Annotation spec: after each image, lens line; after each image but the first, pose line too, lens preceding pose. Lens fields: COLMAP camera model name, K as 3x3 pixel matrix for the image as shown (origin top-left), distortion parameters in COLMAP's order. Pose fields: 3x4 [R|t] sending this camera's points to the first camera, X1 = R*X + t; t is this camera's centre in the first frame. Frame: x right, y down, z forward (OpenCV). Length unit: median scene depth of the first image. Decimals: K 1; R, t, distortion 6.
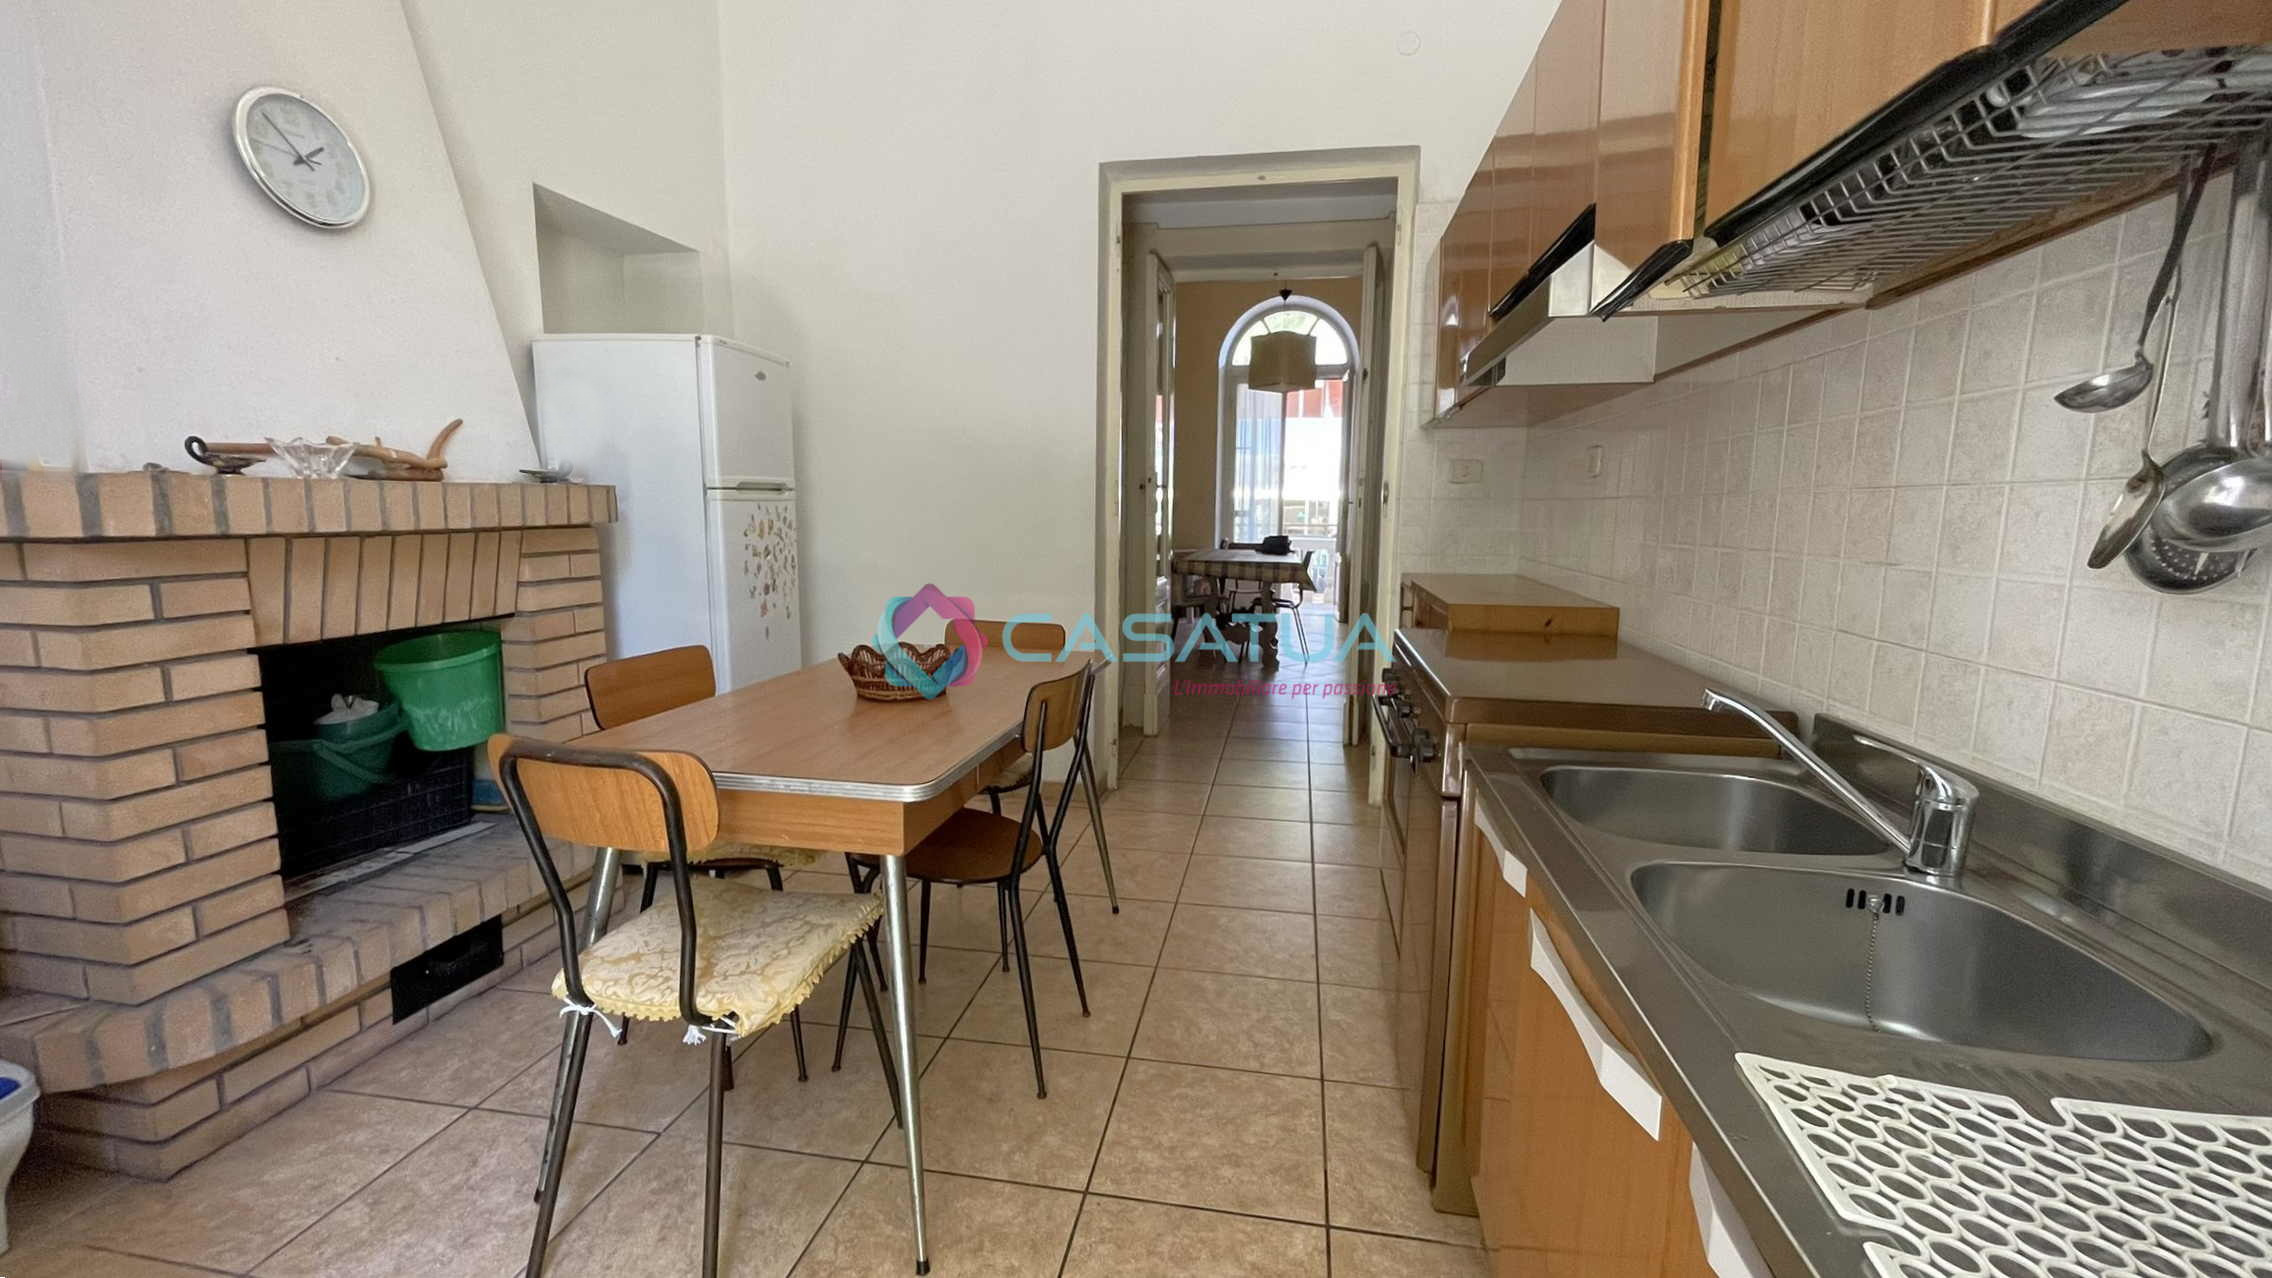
lens RADIAL K [[934.4, 0, 1131.0], [0, 934.4, 640.0], [0, 0, 1]] dist [0.000413, -0.000031]
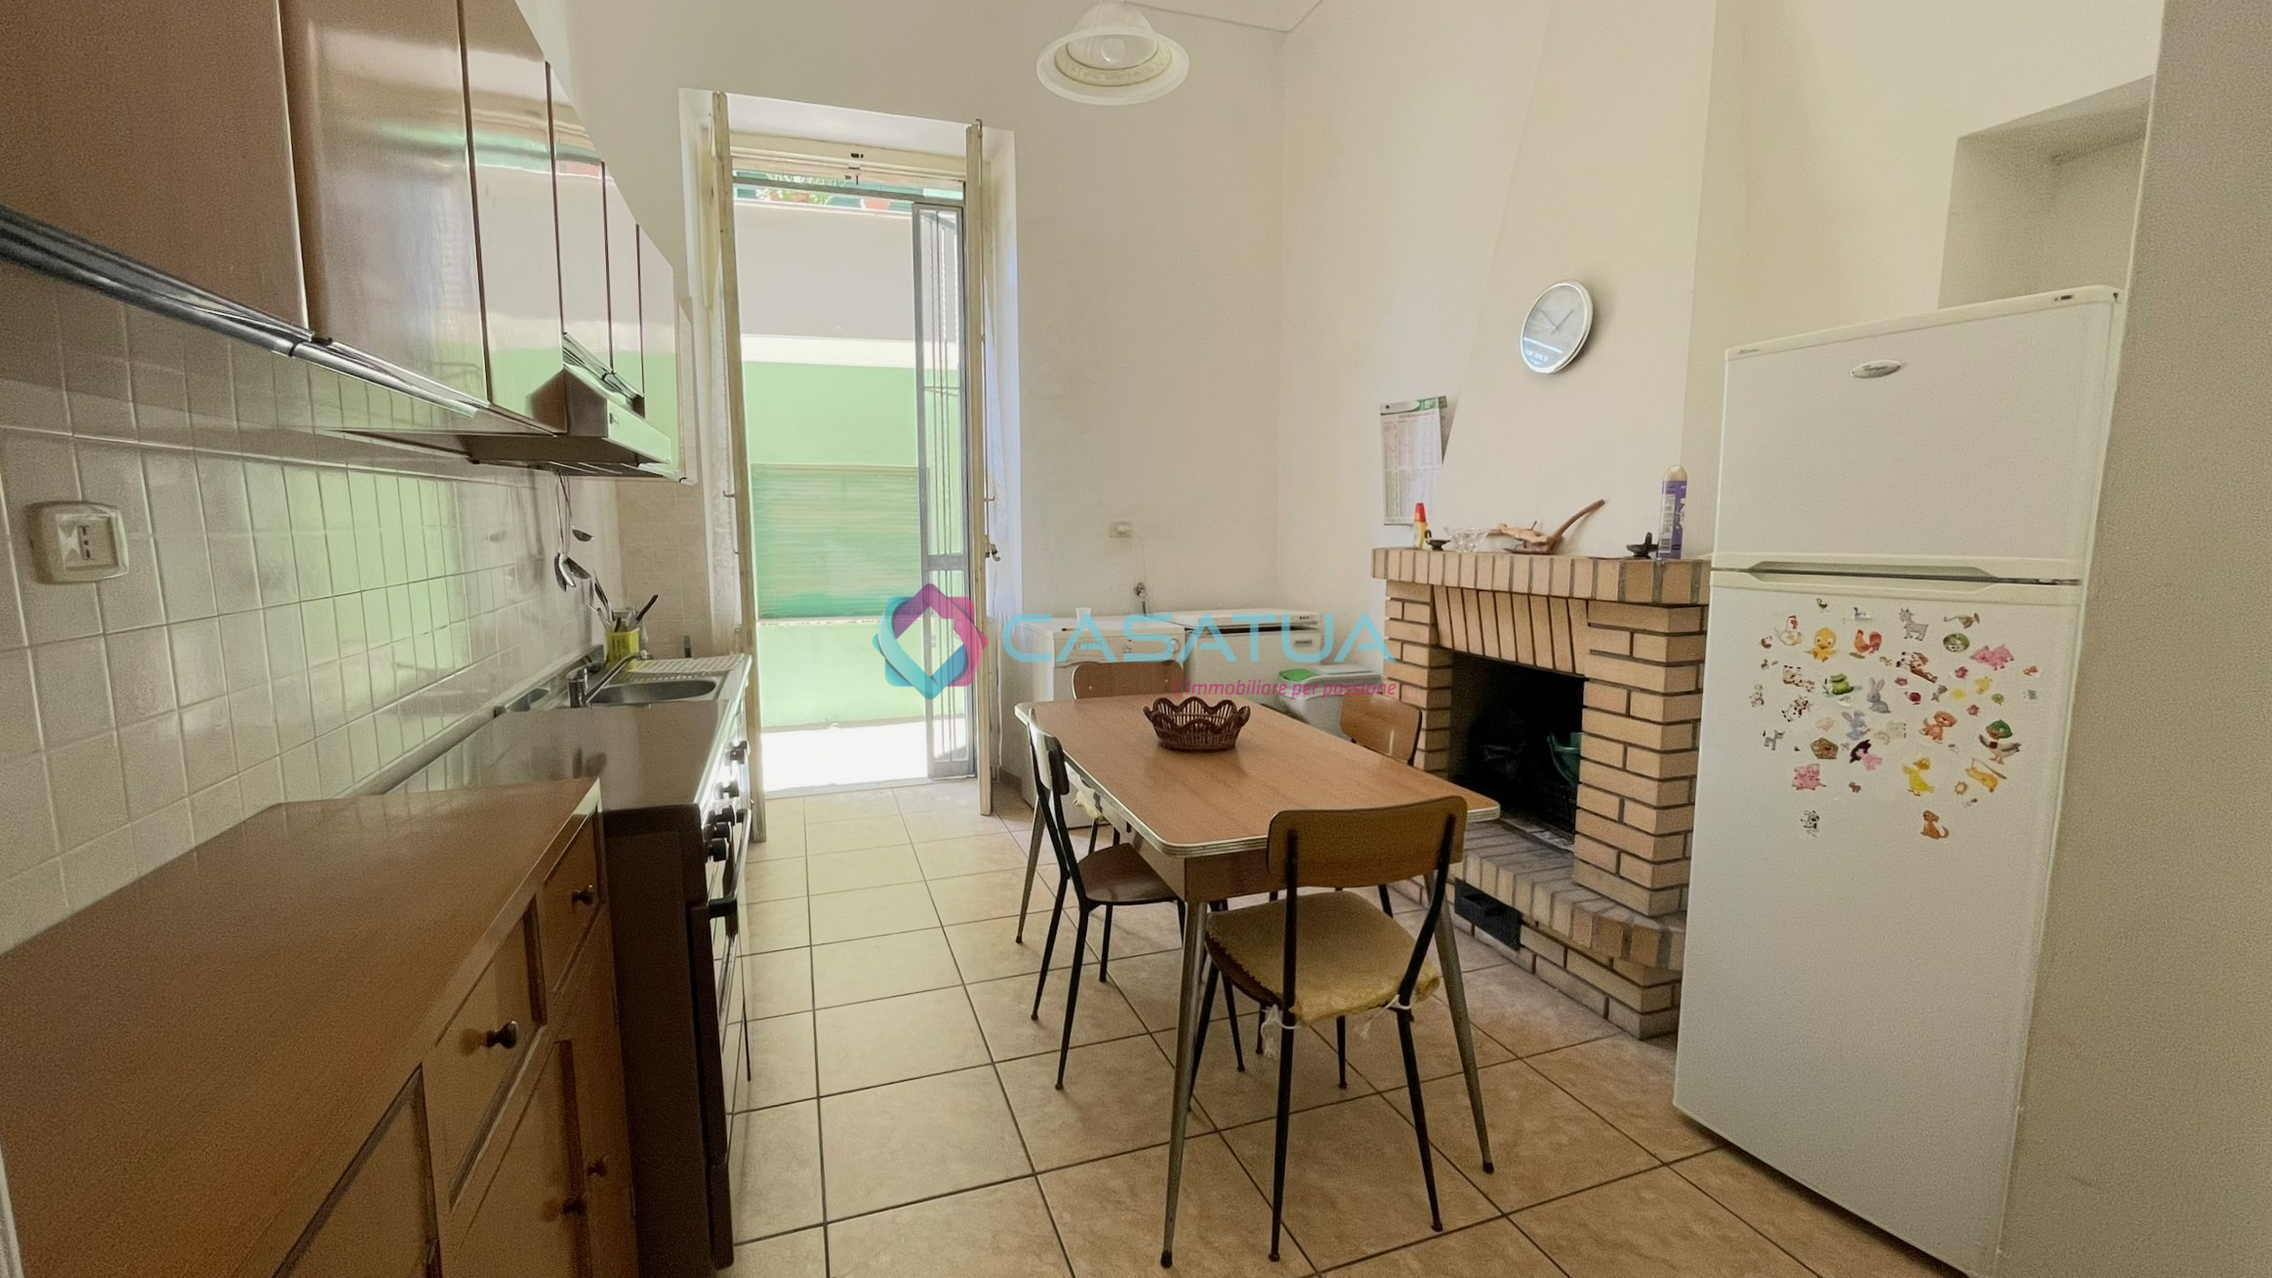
lens RADIAL K [[934.4, 0, 1127.2], [0, 934.4, 639.9], [0, 0, 1]] dist [0.000413, -0.000031]
pose [[-0.861772, 0.061663, -0.503533, 0.343538], [-0.076045, 0.965667, 0.248403, -0.302067], [0.501563, 0.252358, -0.827496, 1.646461]]
